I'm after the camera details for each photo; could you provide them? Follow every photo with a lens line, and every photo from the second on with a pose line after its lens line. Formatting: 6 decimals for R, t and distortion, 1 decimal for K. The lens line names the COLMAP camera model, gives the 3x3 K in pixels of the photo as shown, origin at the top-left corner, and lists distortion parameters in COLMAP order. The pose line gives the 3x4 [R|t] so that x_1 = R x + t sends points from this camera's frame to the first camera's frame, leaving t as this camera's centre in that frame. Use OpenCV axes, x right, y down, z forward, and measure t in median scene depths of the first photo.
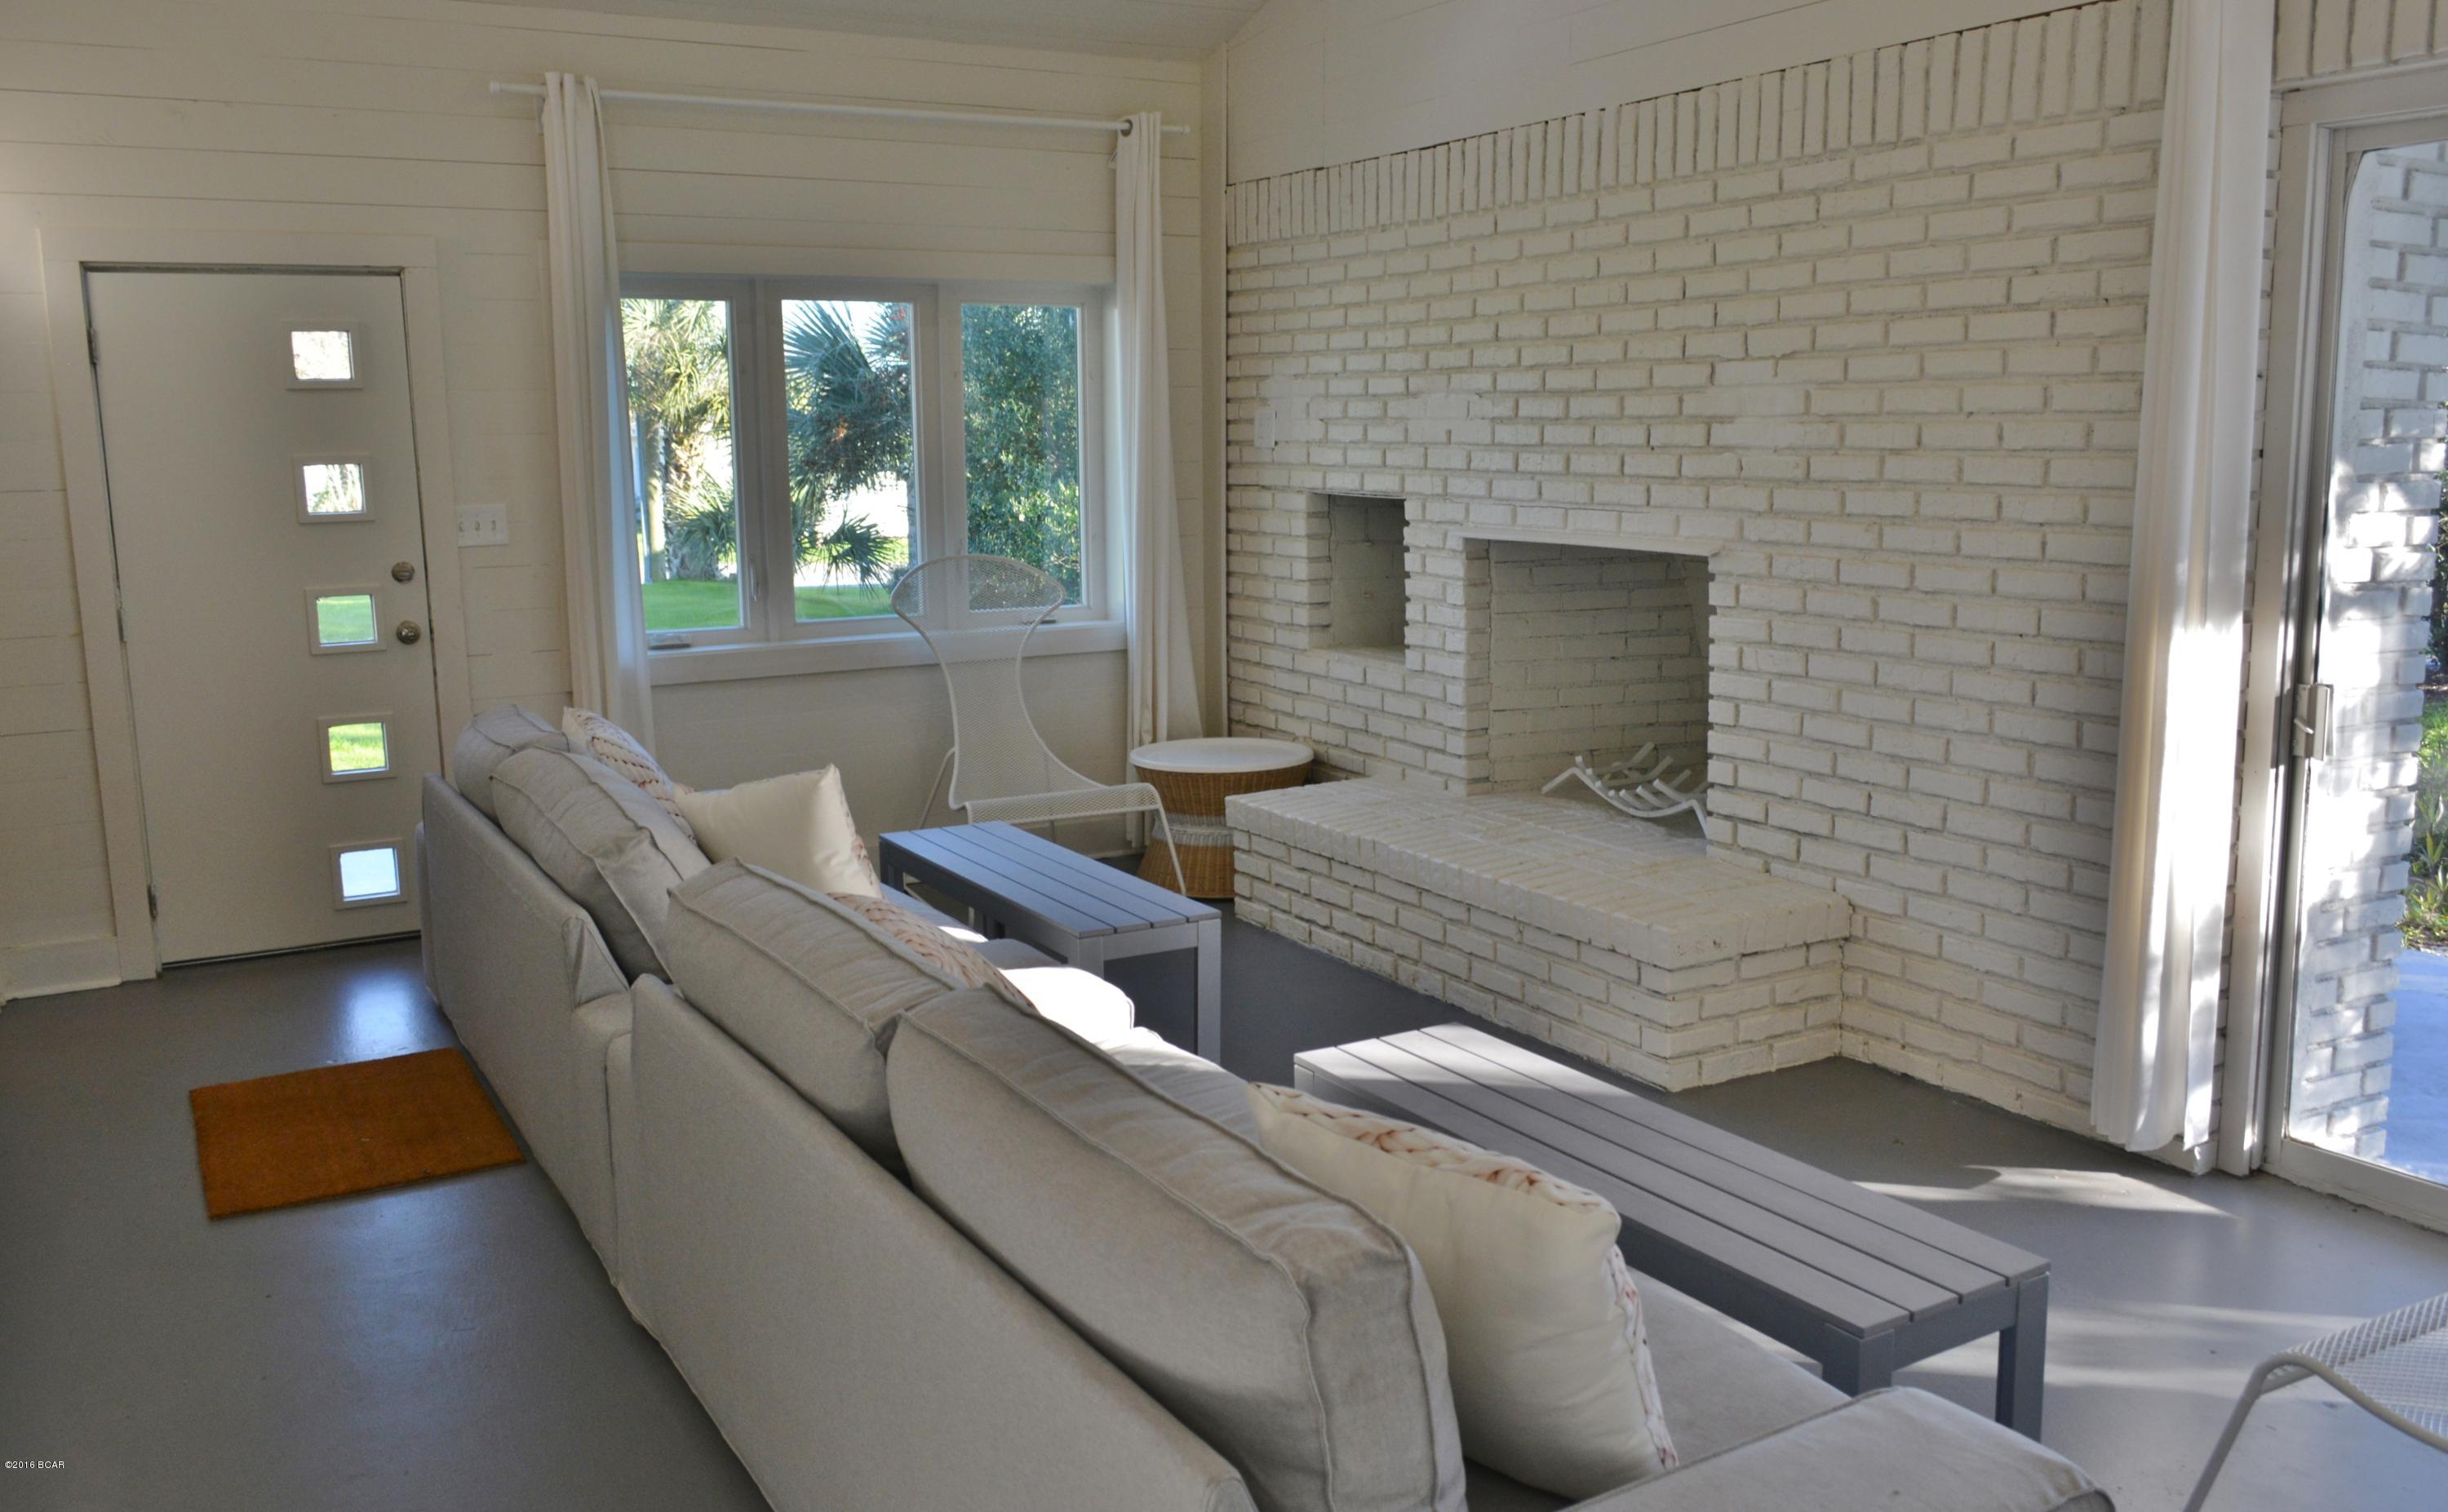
lens RADIAL K [[1995.4, 0, 1232.3], [0, 1995.4, 753.0], [0, 0, 1]] dist [-0.020266, 0.011530]
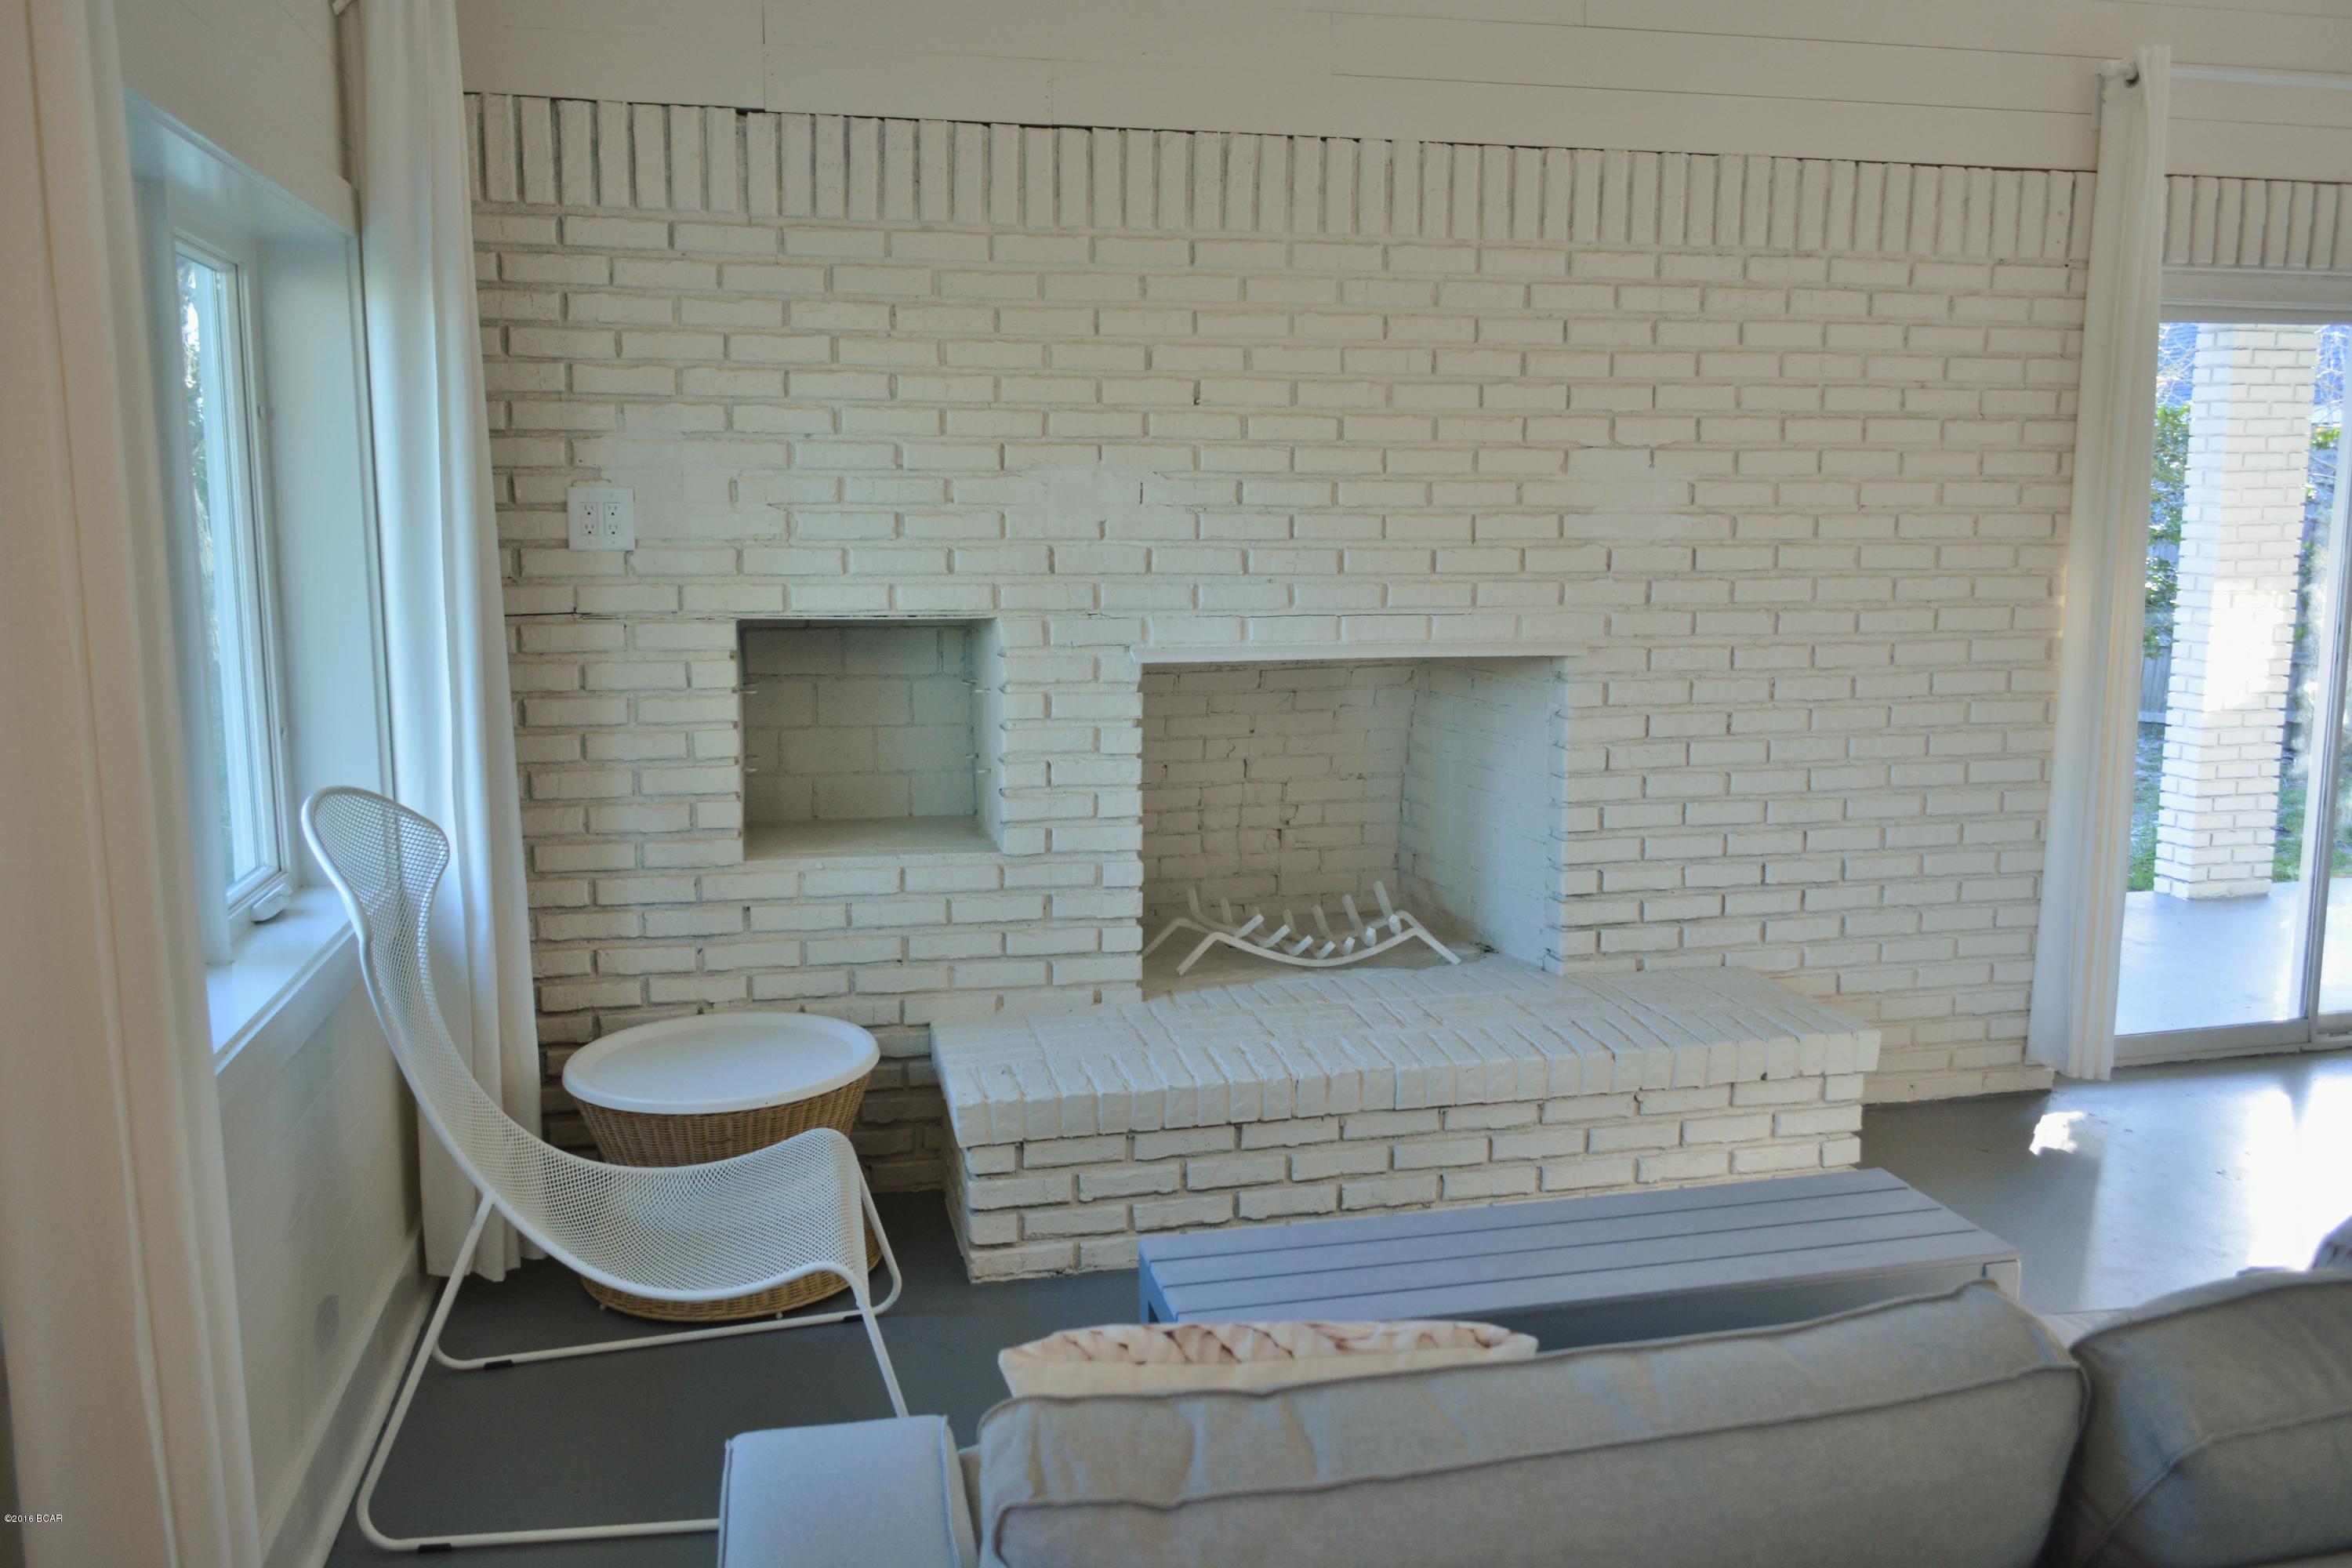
lens RADIAL K [[1817.9, 0, 1190.8], [0, 1817.9, 777.9], [0, 0, 1]] dist [-0.006812, 0.011275]
pose [[0.289745, -0.131845, 0.947979, -0.536914], [0.151556, 0.984290, 0.090572, -0.125700], [-0.945028, 0.117429, 0.305175, 0.782488]]
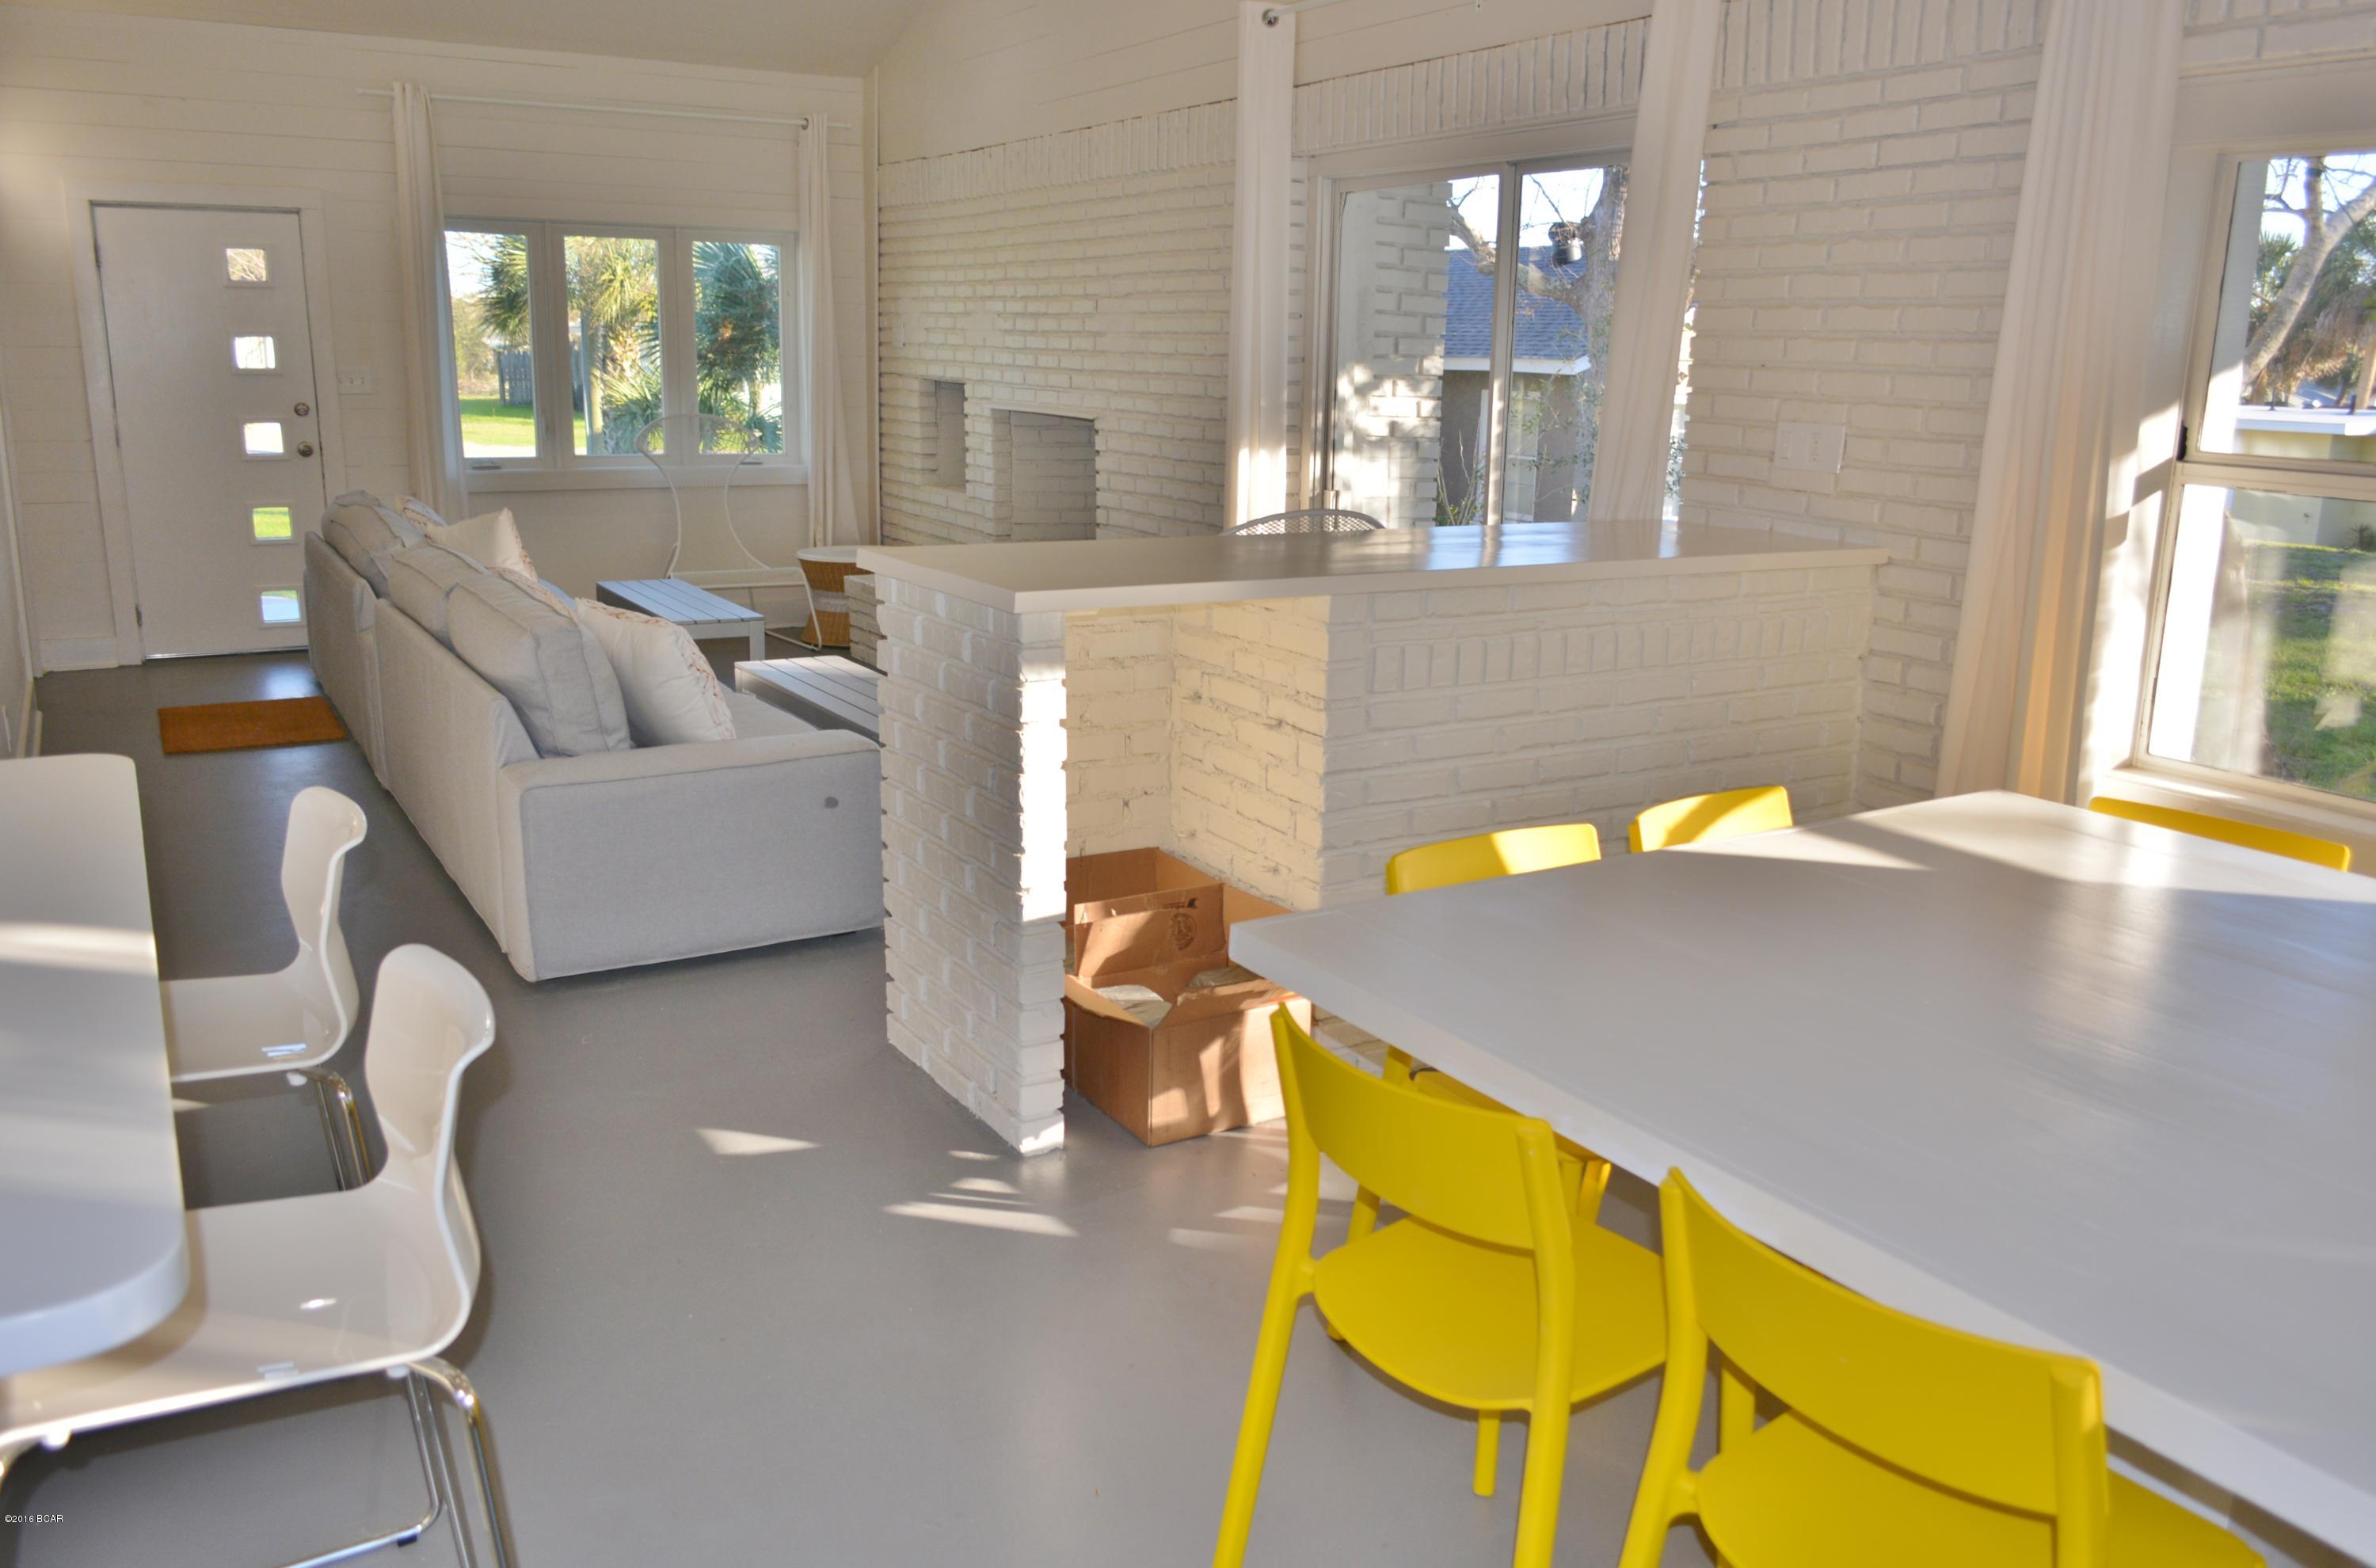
lens RADIAL K [[1836.3, 0, 1194.9], [0, 1836.3, 779.2], [0, 0, 1]] dist [-0.013996, -0.006117]
pose [[0.999419, 0.030307, 0.015612, 0.261470], [-0.031327, 0.997063, 0.069891, 0.074485], [-0.013448, -0.070340, 0.997432, -0.442426]]
